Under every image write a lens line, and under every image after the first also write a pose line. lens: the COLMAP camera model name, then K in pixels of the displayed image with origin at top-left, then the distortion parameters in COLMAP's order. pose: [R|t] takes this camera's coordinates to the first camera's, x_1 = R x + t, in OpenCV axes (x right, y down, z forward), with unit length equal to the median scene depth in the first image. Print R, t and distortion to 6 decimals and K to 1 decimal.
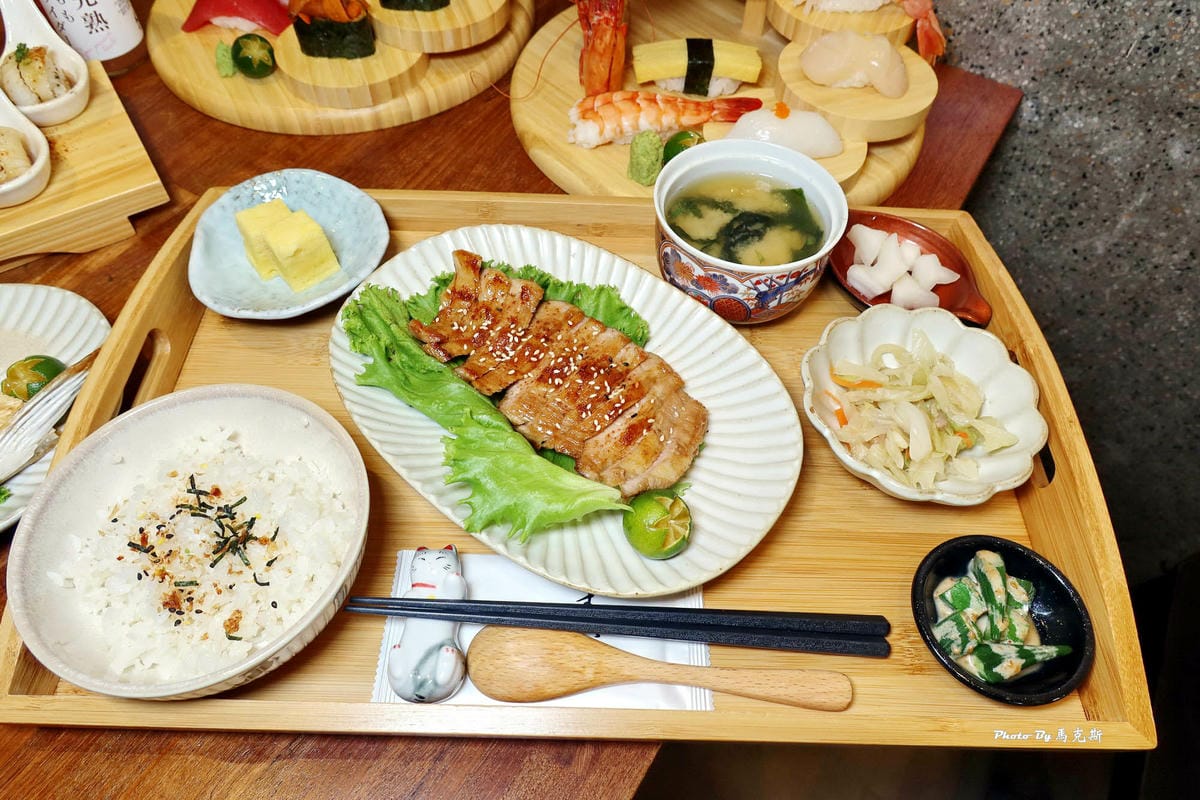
lens RADIAL K [[813.7, 0, 589.4], [0, 813.7, 397.3], [0, 0, 1]] dist [-0.028021, 0.008055]
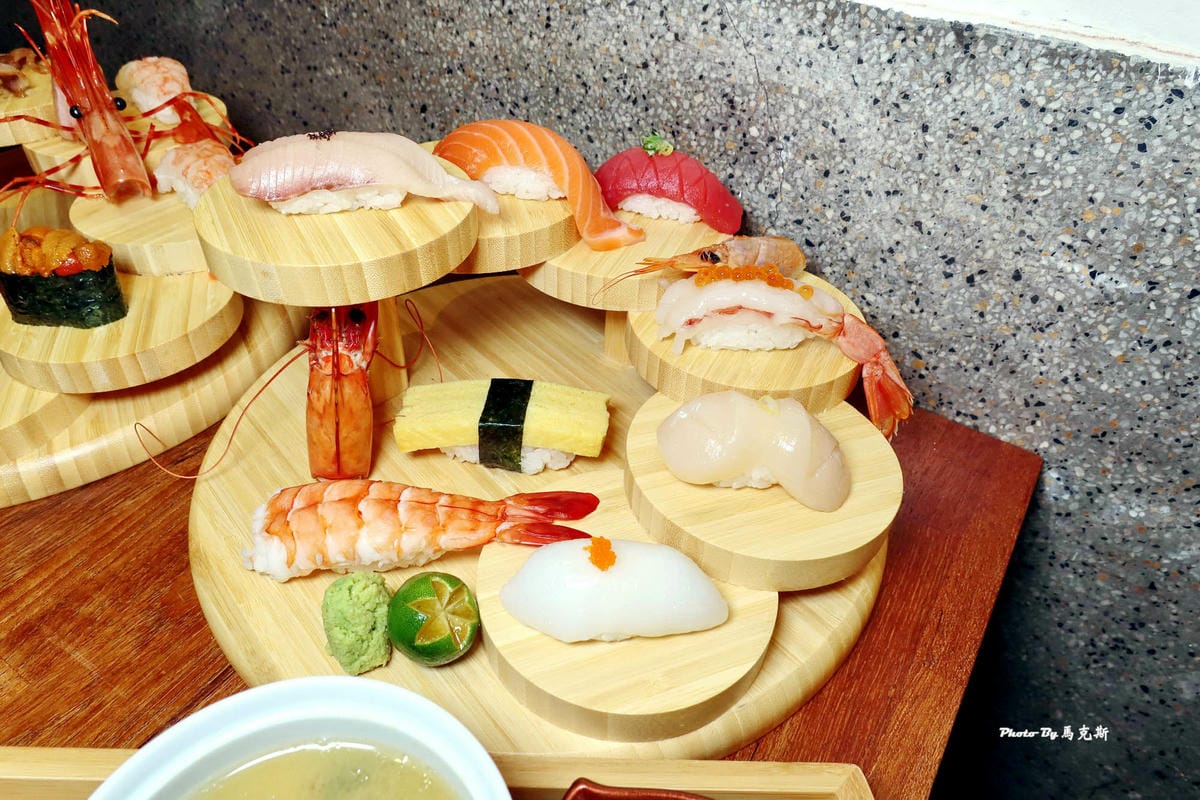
lens RADIAL K [[813.7, 0, 592.2], [0, 813.7, 399.5], [0, 0, 1]] dist [-0.028021, 0.008055]
pose [[0.999656, 0.026204, -0.000662, 0.259741], [-0.025485, 0.965672, -0.258510, -0.355889], [-0.006134, 0.258438, 0.966008, 0.532094]]
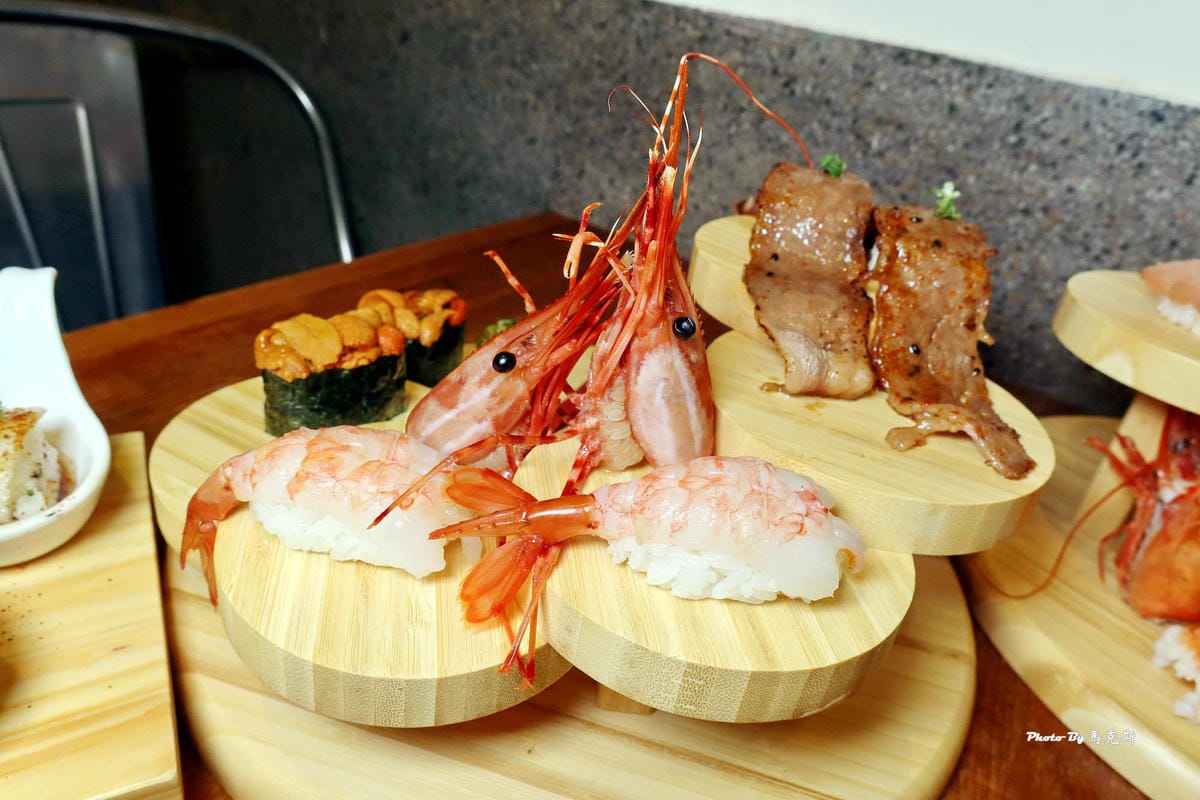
lens RADIAL K [[813.7, 0, 611.6], [0, 813.7, 430.6], [0, 0, 1]] dist [-0.028021, 0.008055]
pose [[0.988896, 0.148535, -0.004715, -0.462750], [-0.138307, 0.908265, -0.394875, -0.259650], [-0.054370, 0.391142, 0.918723, 0.590099]]
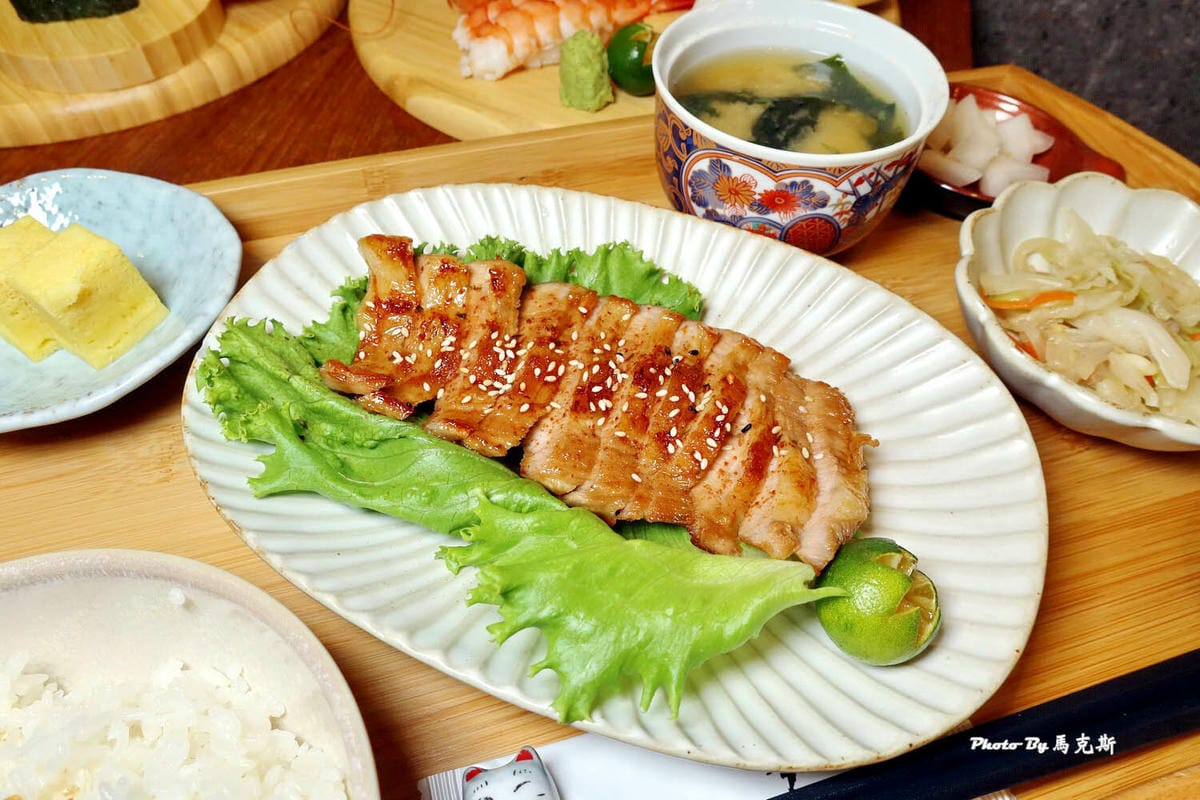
lens RADIAL K [[813.7, 0, 597.1], [0, 813.7, 402.1], [0, 0, 1]] dist [-0.028021, 0.008055]
pose [[0.953079, -0.239177, 0.185567, -0.138348], [0.242256, 0.970192, 0.006243, -0.023694], [-0.181529, 0.039005, 0.982612, 0.378336]]
